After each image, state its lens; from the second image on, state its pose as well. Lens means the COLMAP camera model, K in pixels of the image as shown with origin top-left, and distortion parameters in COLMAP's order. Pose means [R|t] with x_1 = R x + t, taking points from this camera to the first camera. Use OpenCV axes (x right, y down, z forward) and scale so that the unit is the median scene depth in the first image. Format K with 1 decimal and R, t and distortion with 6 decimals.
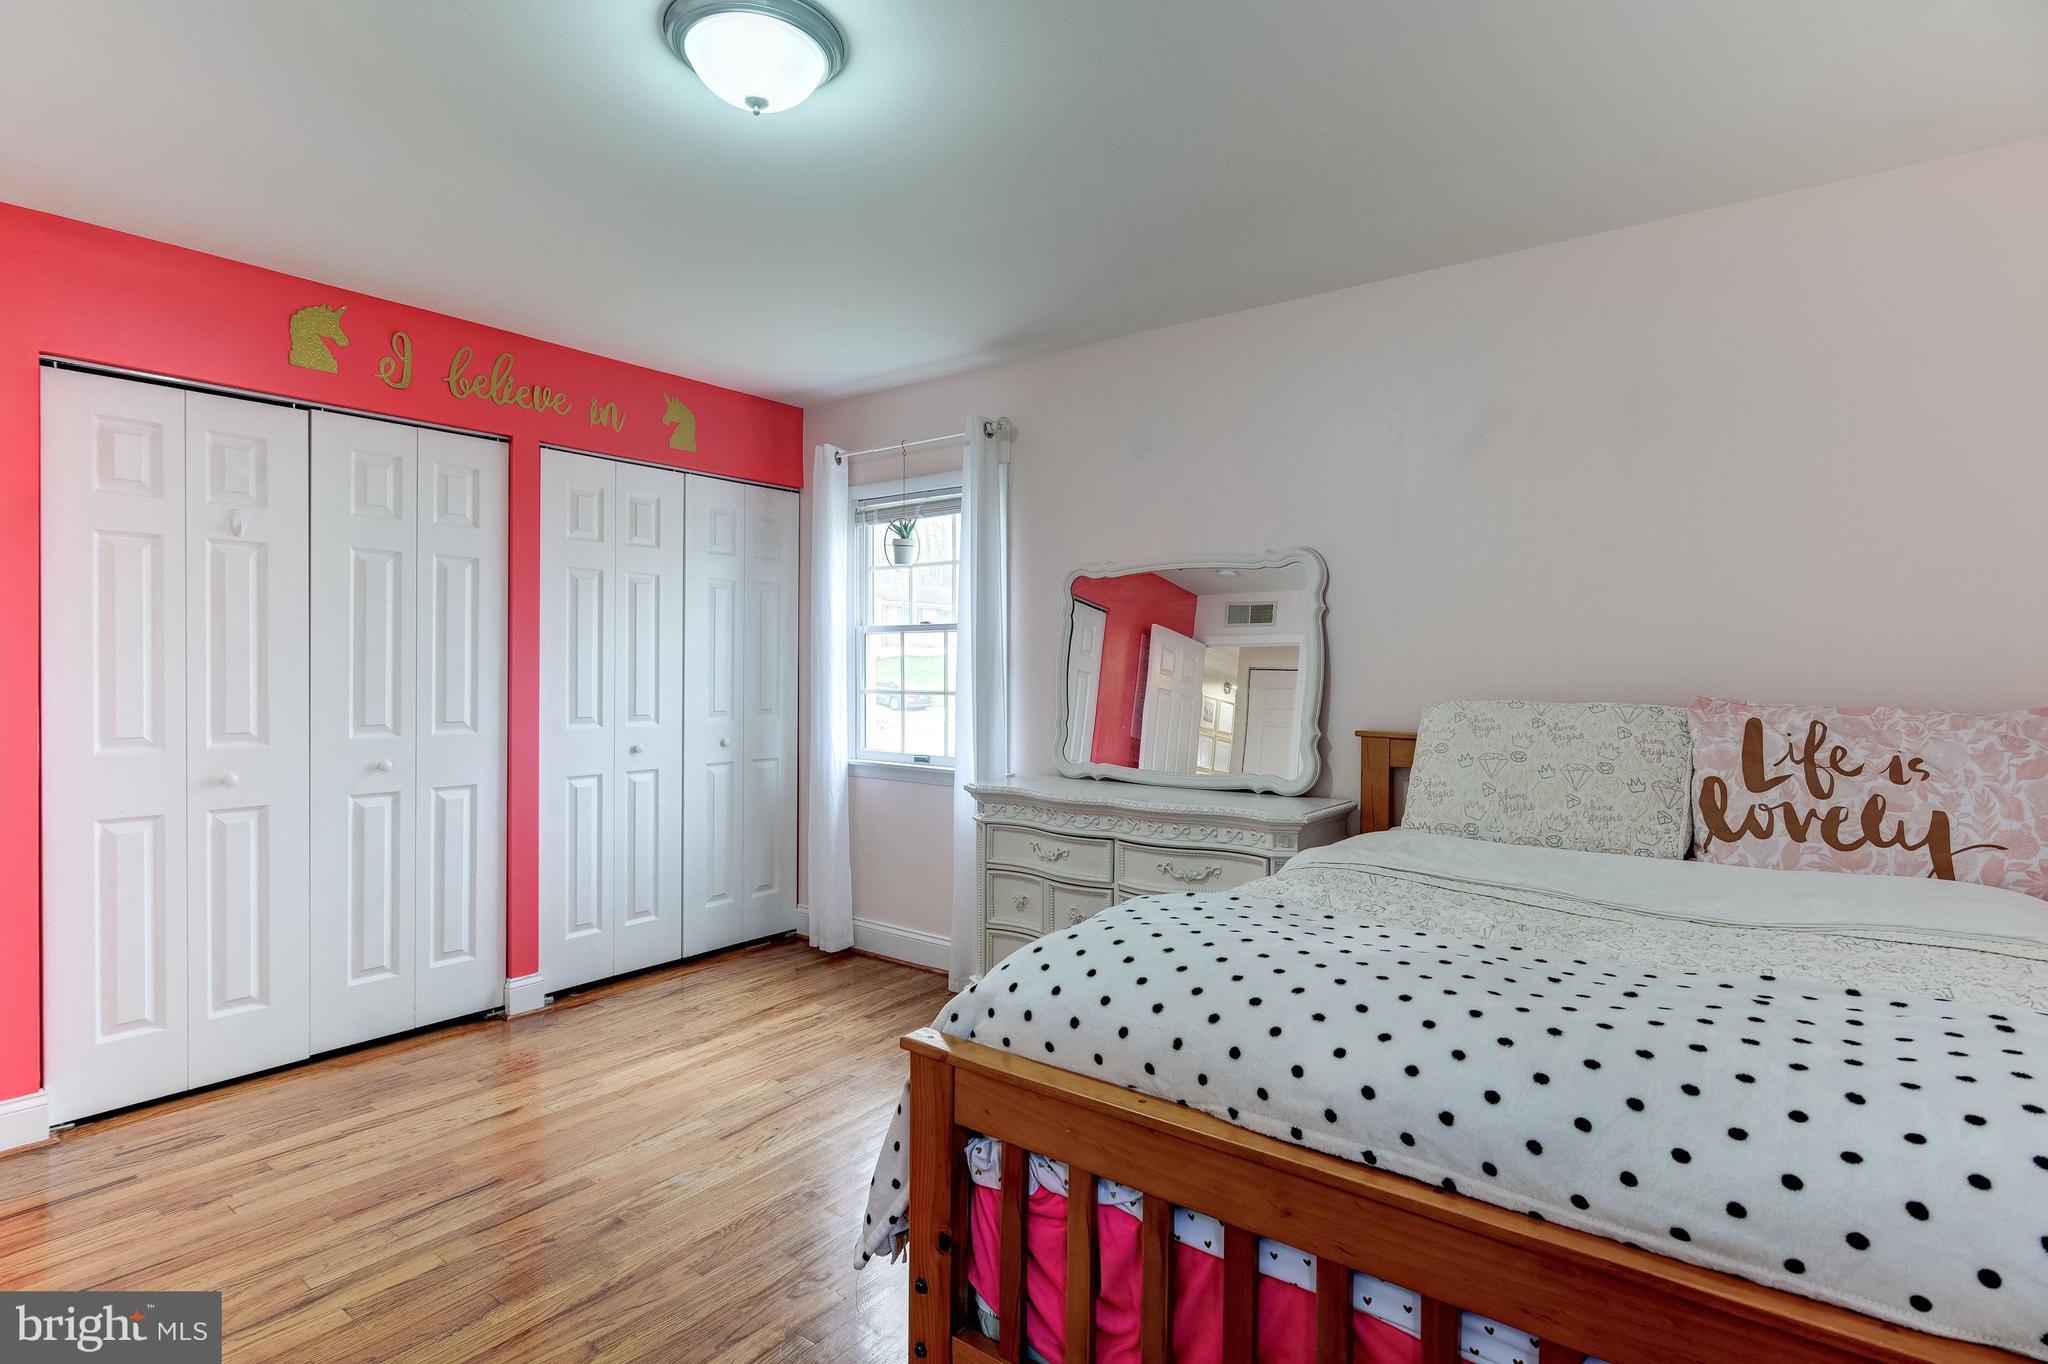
lens RADIAL K [[1016.0, 0, 1017.9], [0, 1016.0, 671.6], [0, 0, 1]] dist [-0.005058, 0.000107]
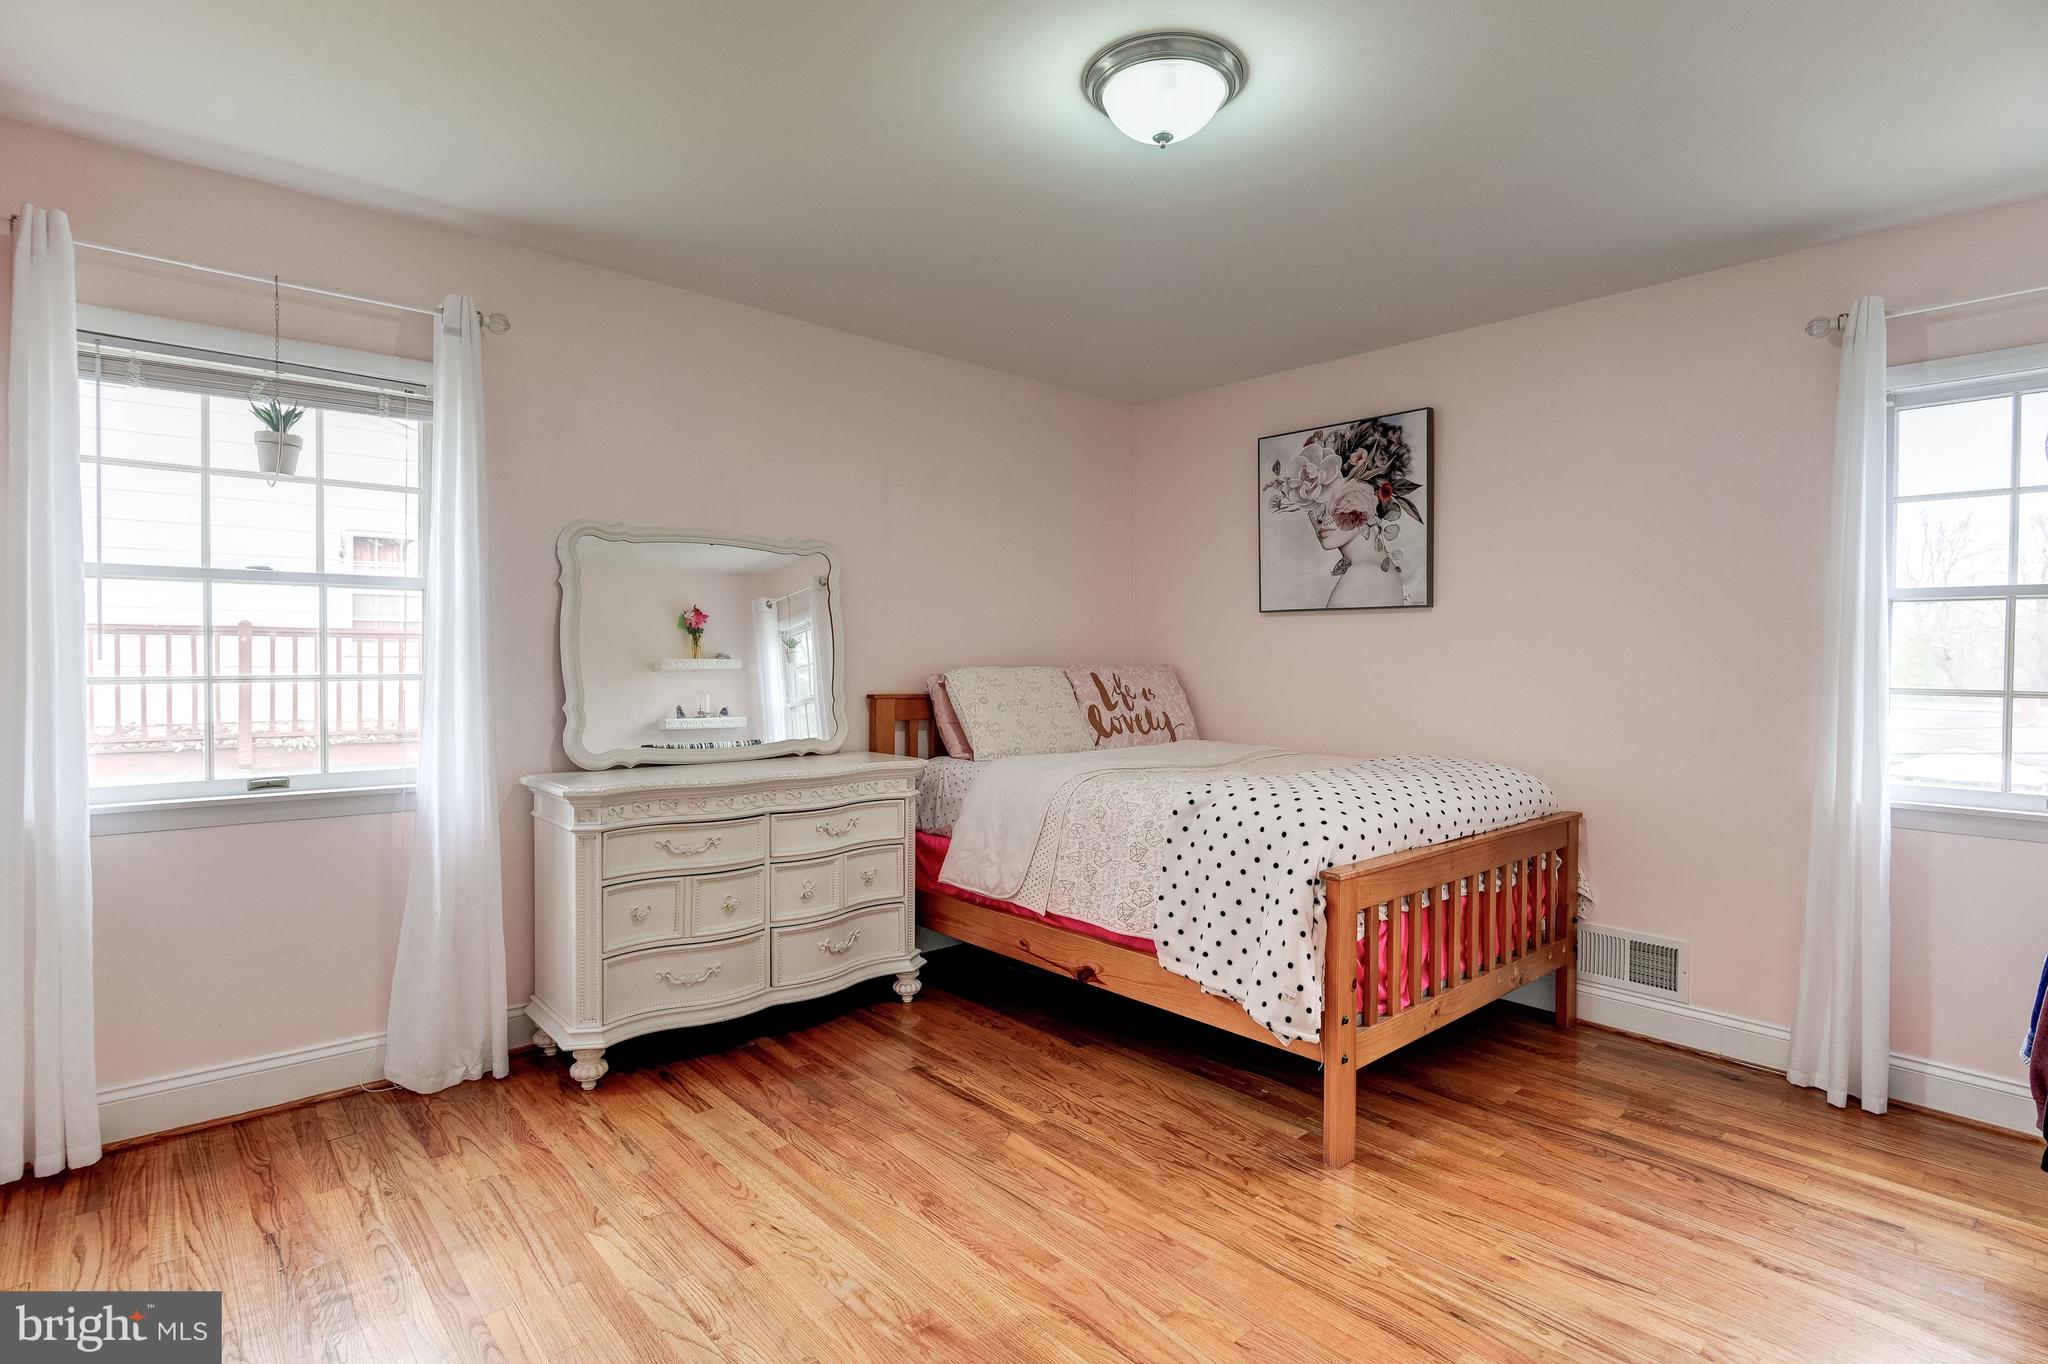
lens RADIAL K [[1016.0, 0, 1023.2], [0, 1016.0, 668.8], [0, 0, 1]] dist [-0.005058, 0.000107]
pose [[0.185252, -0.017431, 0.982537, -0.786458], [-0.001294, 0.999837, 0.017982, 0.002930], [-0.982690, -0.004603, 0.185199, 0.528733]]
